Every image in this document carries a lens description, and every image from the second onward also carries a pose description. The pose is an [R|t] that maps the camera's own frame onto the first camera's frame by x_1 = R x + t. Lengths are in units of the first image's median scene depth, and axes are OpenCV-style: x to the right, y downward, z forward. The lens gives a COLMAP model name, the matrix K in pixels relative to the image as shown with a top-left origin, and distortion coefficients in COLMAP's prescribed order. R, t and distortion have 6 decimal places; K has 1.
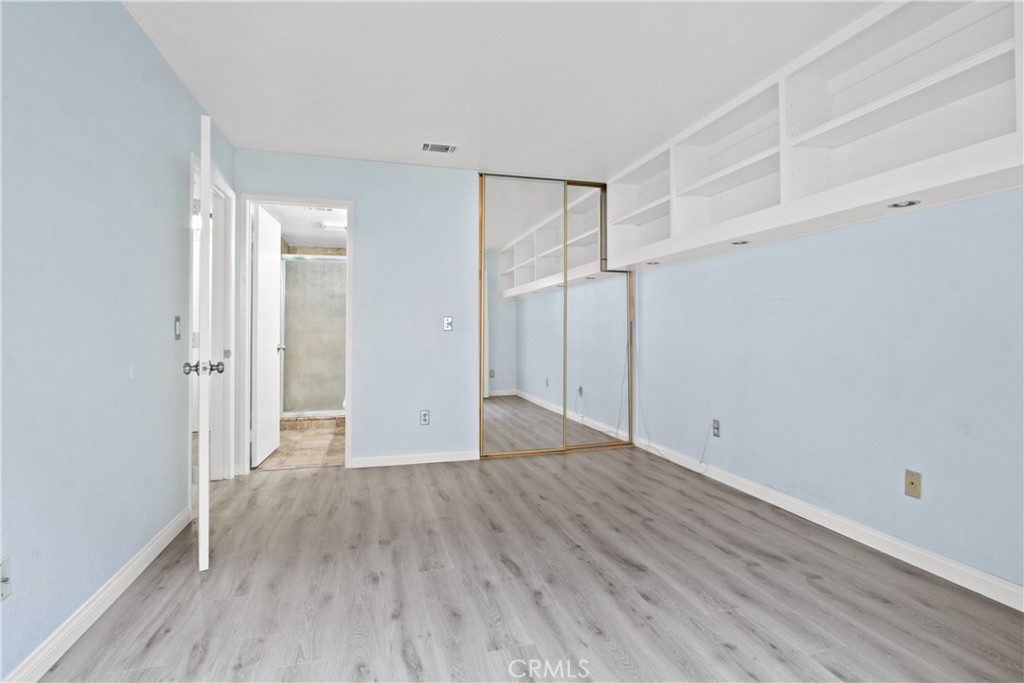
lens RADIAL K [[474.7, 0, 504.3], [0, 474.7, 335.8], [0, 0, 1]] dist [-0.005791, 0.000152]
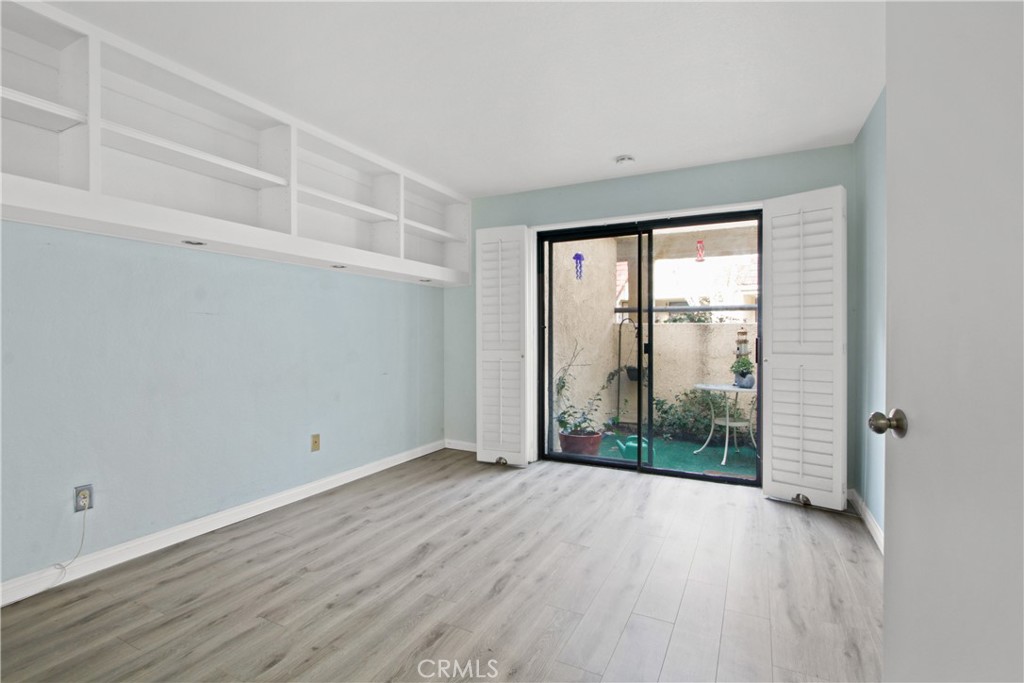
lens RADIAL K [[474.7, 0, 507.5], [0, 474.7, 338.5], [0, 0, 1]] dist [-0.005791, 0.000152]
pose [[-0.724248, 0.000185, 0.689539, -0.633530], [0.008350, 0.999929, 0.008502, -0.036280], [-0.689489, 0.011916, -0.724198, 1.583603]]
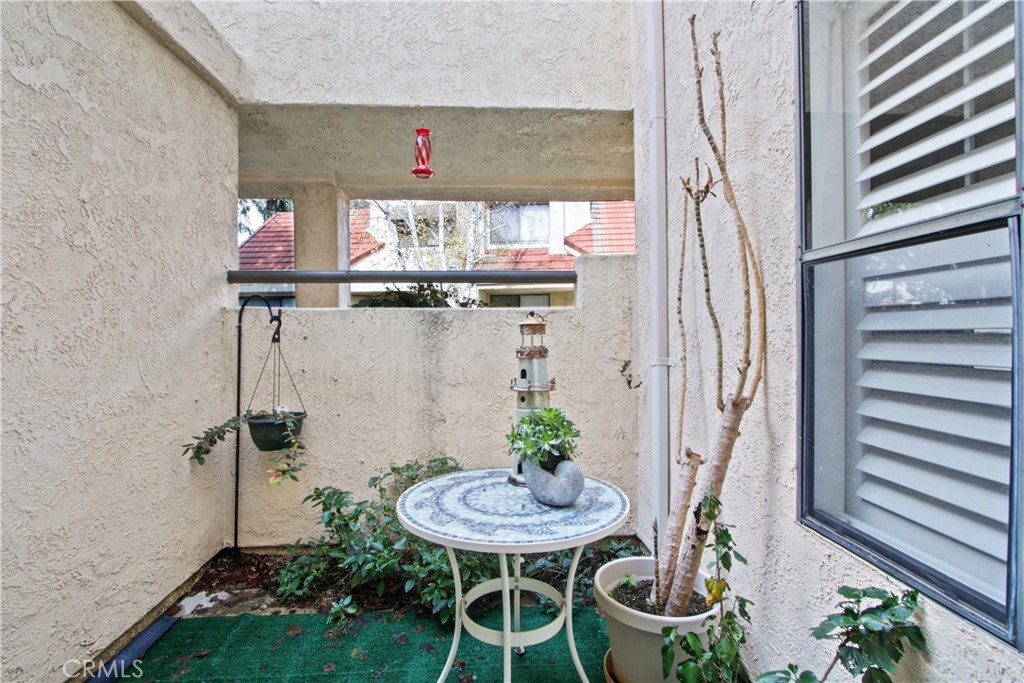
lens RADIAL K [[474.7, 0, 513.2], [0, 474.7, 336.5], [0, 0, 1]] dist [-0.005791, 0.000152]
pose [[-0.978720, 0.011112, 0.204899, -0.384538], [0.013004, 0.999884, 0.007893, -0.032209], [-0.204788, 0.010389, -0.978751, 0.927021]]
